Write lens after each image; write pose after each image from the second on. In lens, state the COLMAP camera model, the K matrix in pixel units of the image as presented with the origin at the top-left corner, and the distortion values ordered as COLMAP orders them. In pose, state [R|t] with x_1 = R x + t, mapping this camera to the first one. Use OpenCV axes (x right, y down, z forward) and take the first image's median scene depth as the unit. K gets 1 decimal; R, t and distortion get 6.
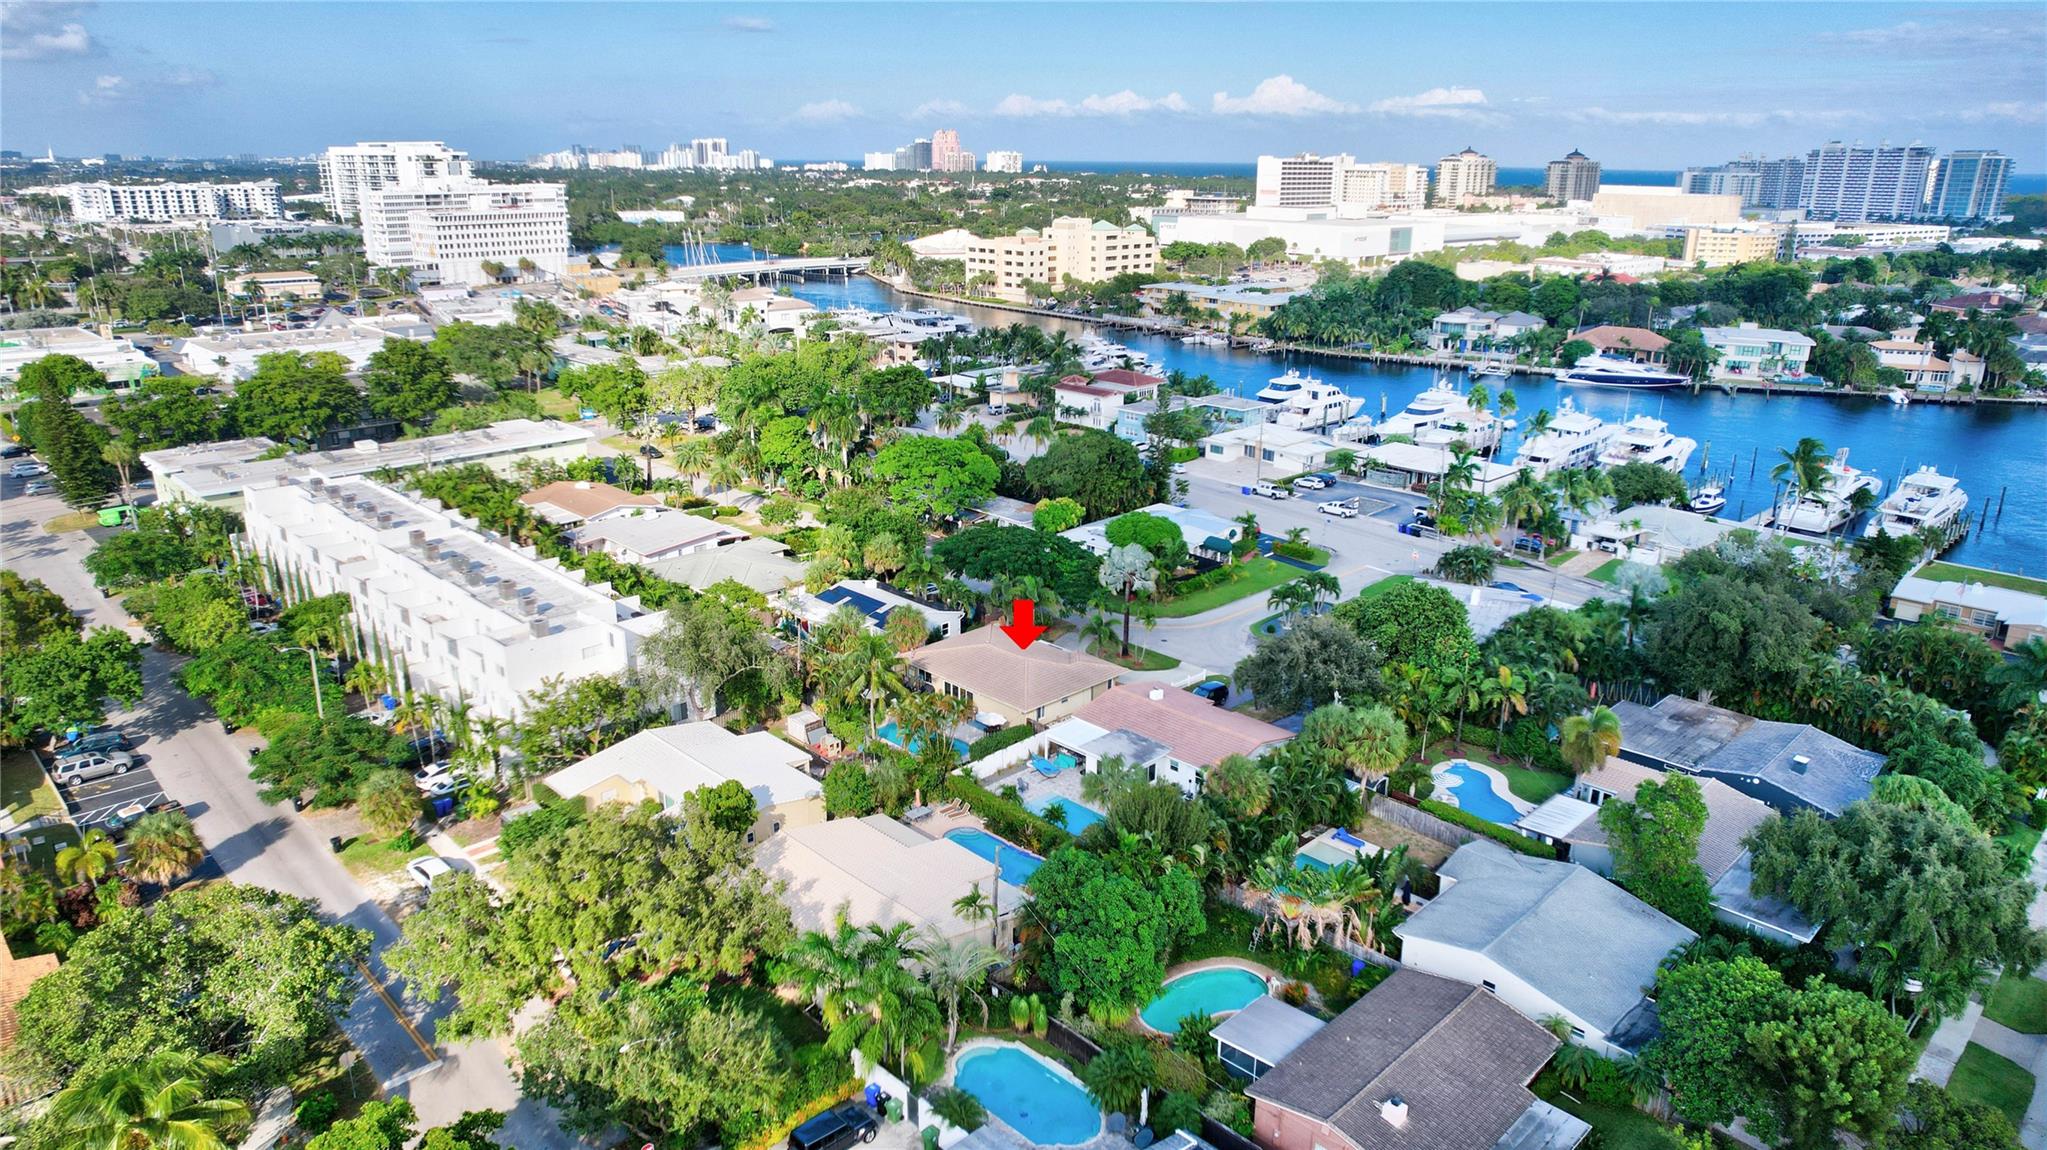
lens RADIAL K [[1325.0, 0, 1023.5], [0, 1325.0, 575.0], [0, 0, 1]] dist [-0.056148, 0.063650]
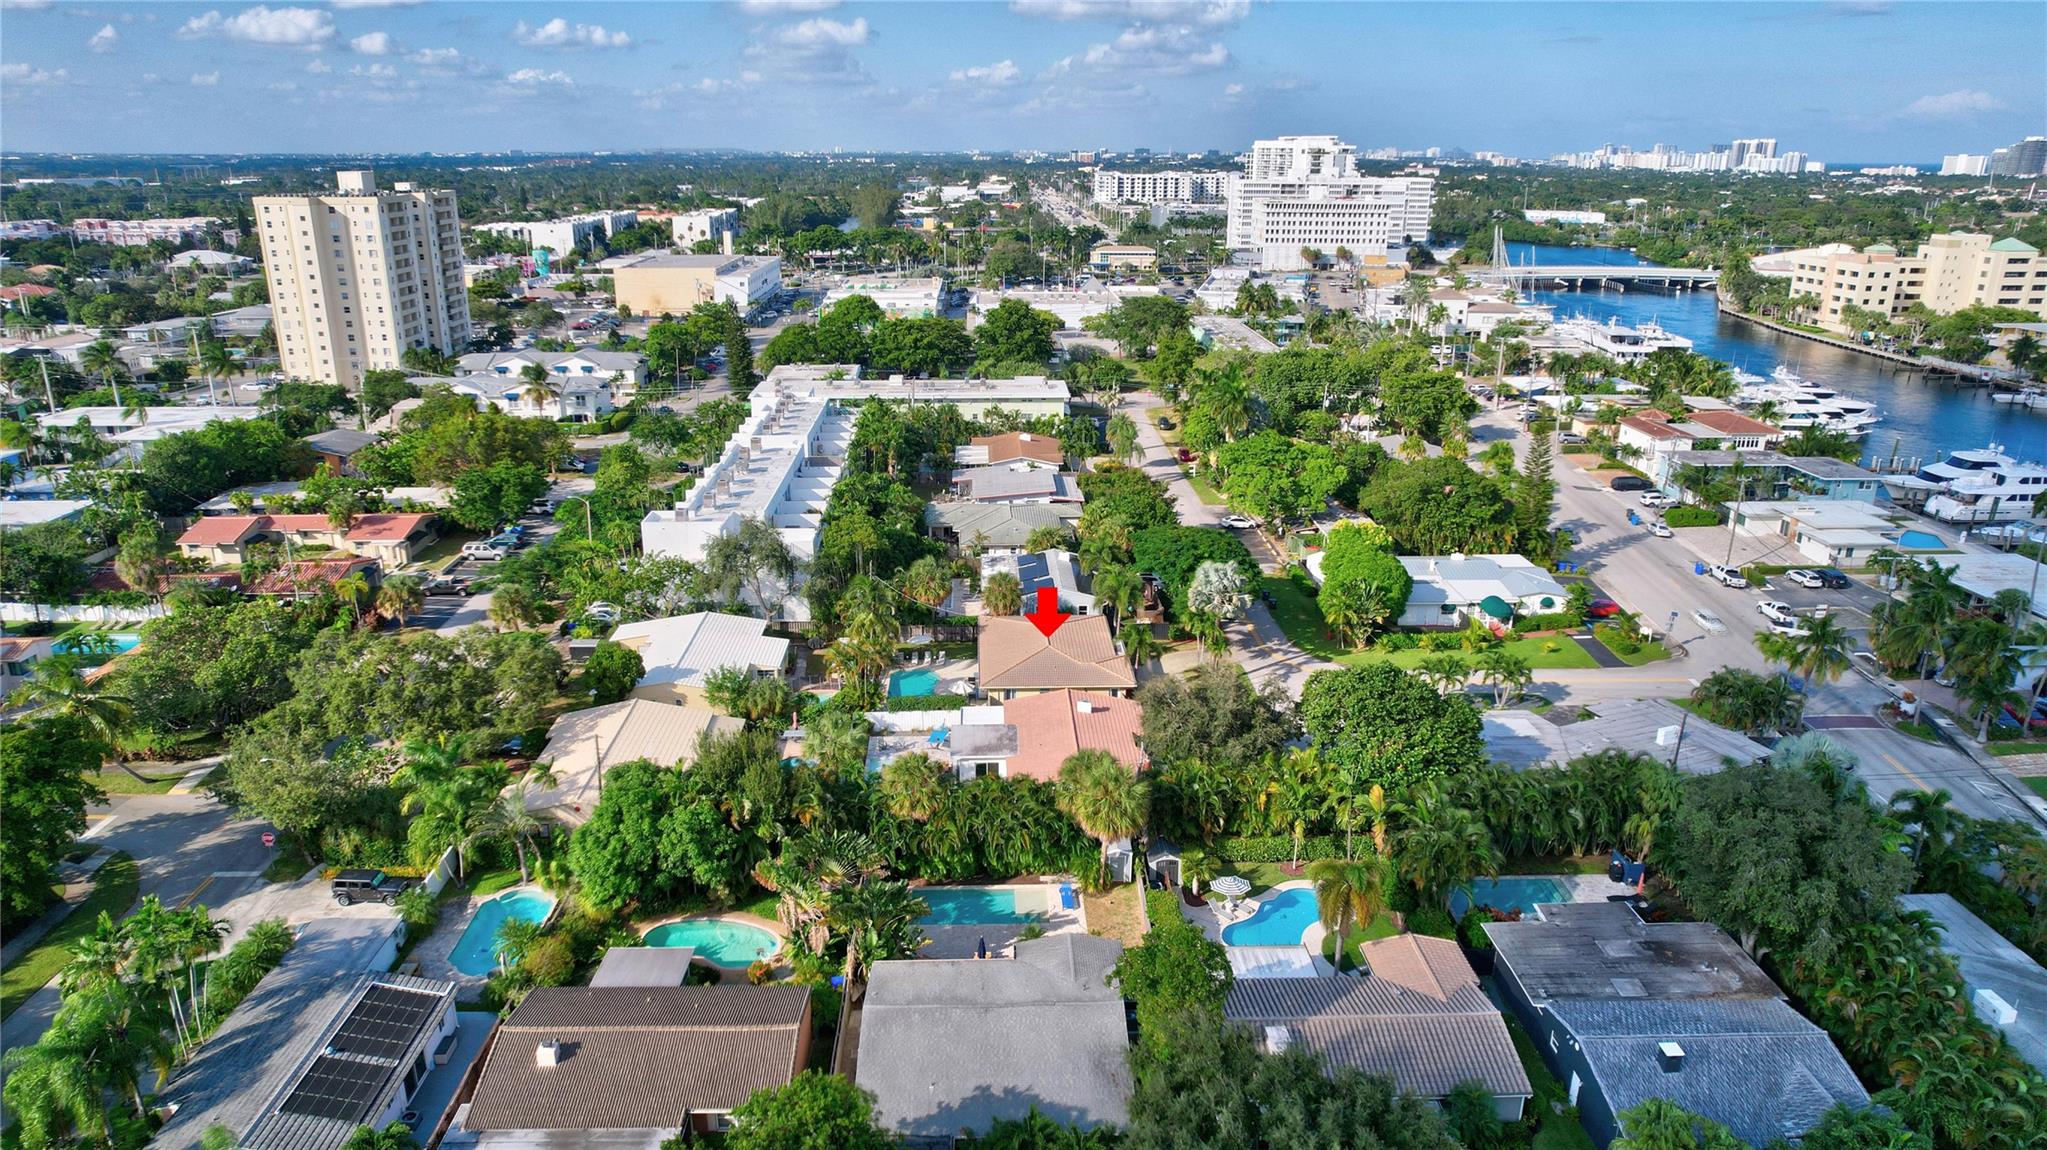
lens RADIAL K [[1325.0, 0, 1023.5], [0, 1325.0, 575.0], [0, 0, 1]] dist [-0.056148, 0.063650]
pose [[0.744368, 0.207459, -0.634726, 0.147849], [-0.207183, 0.975360, 0.075823, -0.014645], [0.634817, 0.075064, 0.769008, 0.056911]]
